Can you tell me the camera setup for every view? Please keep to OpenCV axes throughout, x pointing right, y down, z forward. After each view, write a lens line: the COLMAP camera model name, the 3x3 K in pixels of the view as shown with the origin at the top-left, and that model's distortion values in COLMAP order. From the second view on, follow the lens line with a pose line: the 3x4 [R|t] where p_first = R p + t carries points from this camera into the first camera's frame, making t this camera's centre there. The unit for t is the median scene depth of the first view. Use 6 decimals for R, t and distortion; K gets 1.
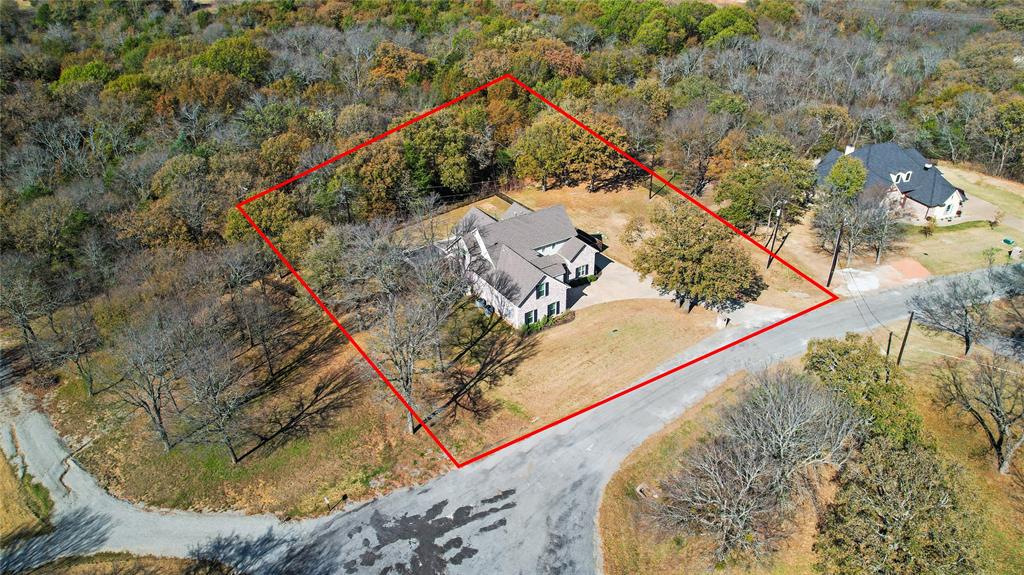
lens RADIAL K [[673.9, 0, 512.0], [0, 673.9, 287.5], [0, 0, 1]] dist [-0.075710, 0.069124]
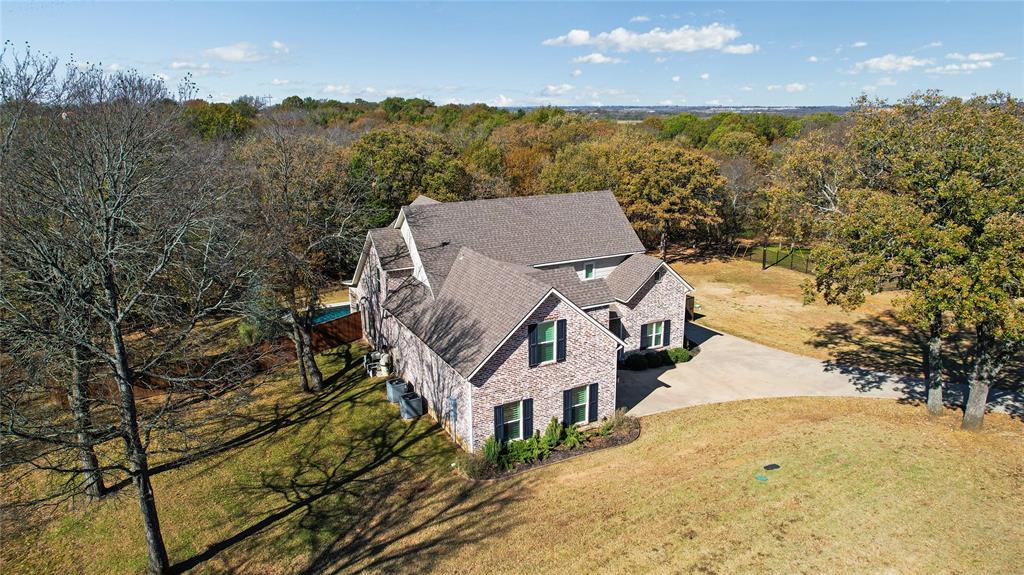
lens RADIAL K [[663.8, 0, 514.0], [0, 663.8, 291.7], [0, 0, 1]] dist [-0.050531, 0.001704]
pose [[0.996072, 0.027663, -0.084119, 0.054357], [-0.048458, 0.965373, -0.256333, 0.066019], [0.074115, 0.259403, 0.962921, 0.640839]]
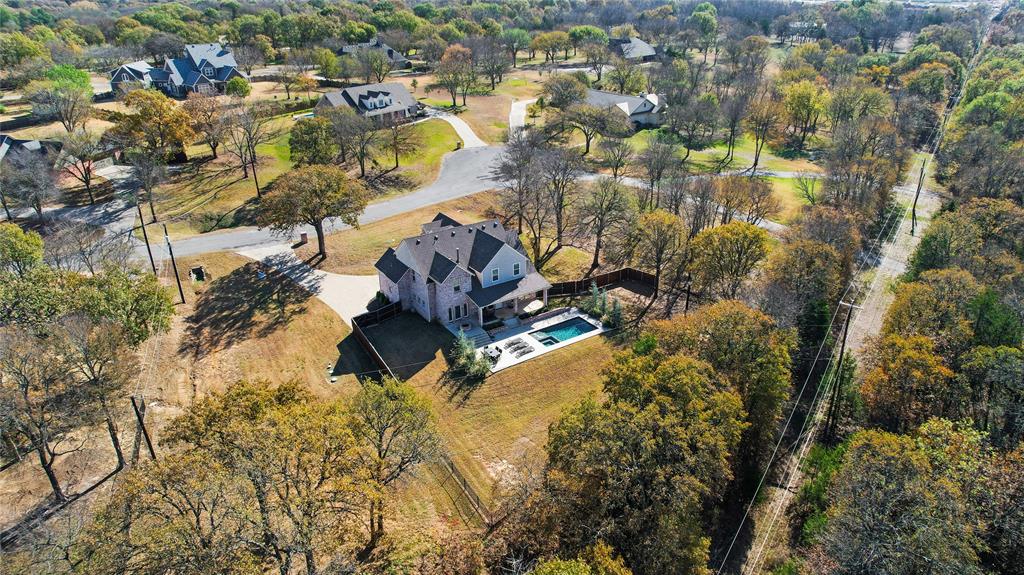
lens RADIAL K [[663.8, 0, 514.0], [0, 663.8, 291.7], [0, 0, 1]] dist [-0.050531, 0.001704]
pose [[-0.999408, 0.031325, -0.014241, -0.055654], [0.005598, 0.556352, 0.830928, -0.864470], [0.033952, 0.830356, -0.556198, 1.686450]]
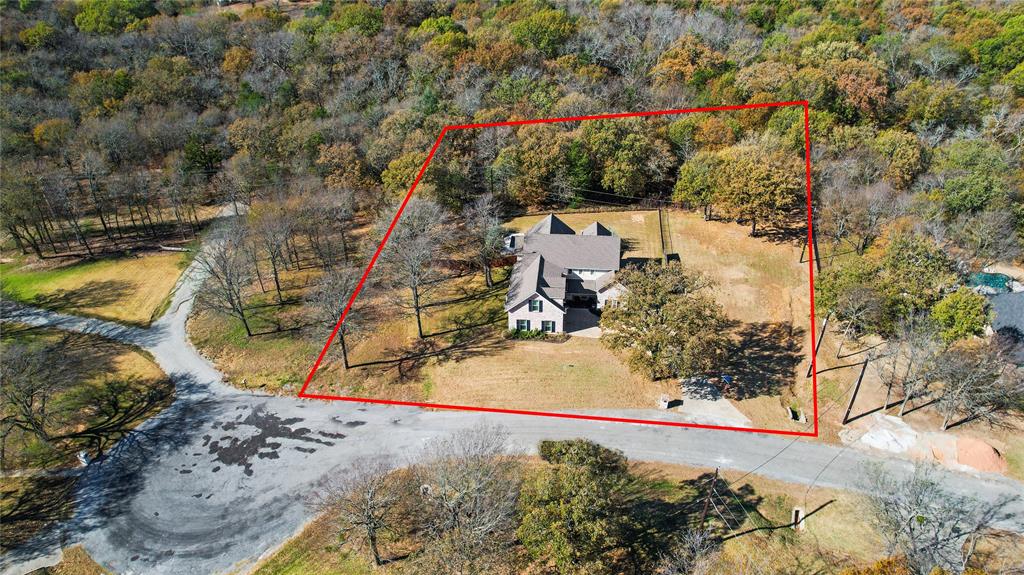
lens RADIAL K [[663.8, 0, 514.0], [0, 663.8, 291.7], [0, 0, 1]] dist [-0.050531, 0.001704]
pose [[0.785768, 0.345611, -0.512953, 0.544101], [-0.309402, 0.937737, 0.157859, -0.170559], [0.535573, 0.034668, 0.843777, 0.072420]]
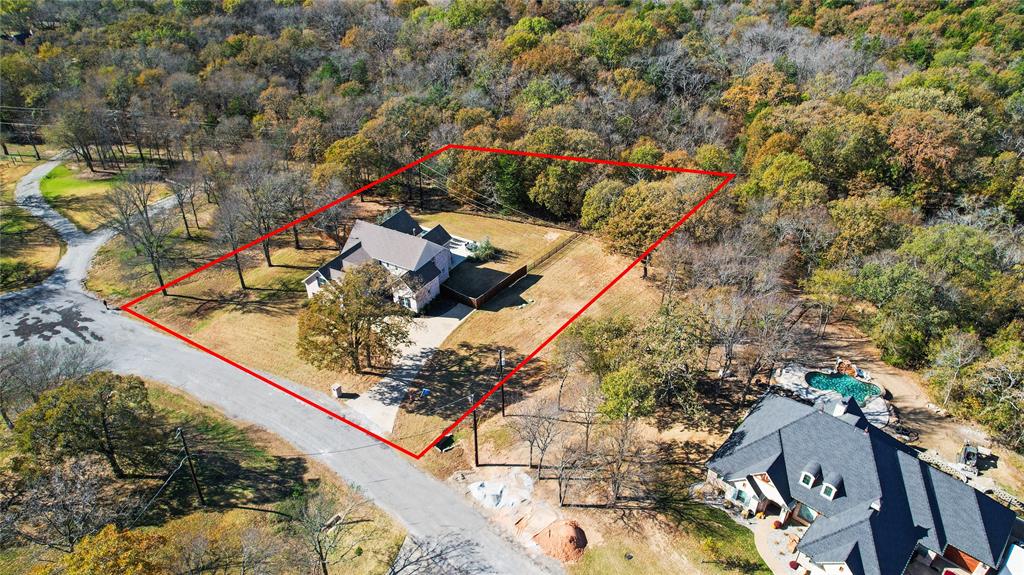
lens RADIAL K [[673.9, 0, 512.0], [0, 673.9, 287.5], [0, 0, 1]] dist [-0.075710, 0.069124]
pose [[0.456601, 0.492099, -0.741184, 1.053527], [-0.443179, 0.848186, 0.290124, -0.470195], [0.771432, 0.196006, 0.605371, 0.525922]]
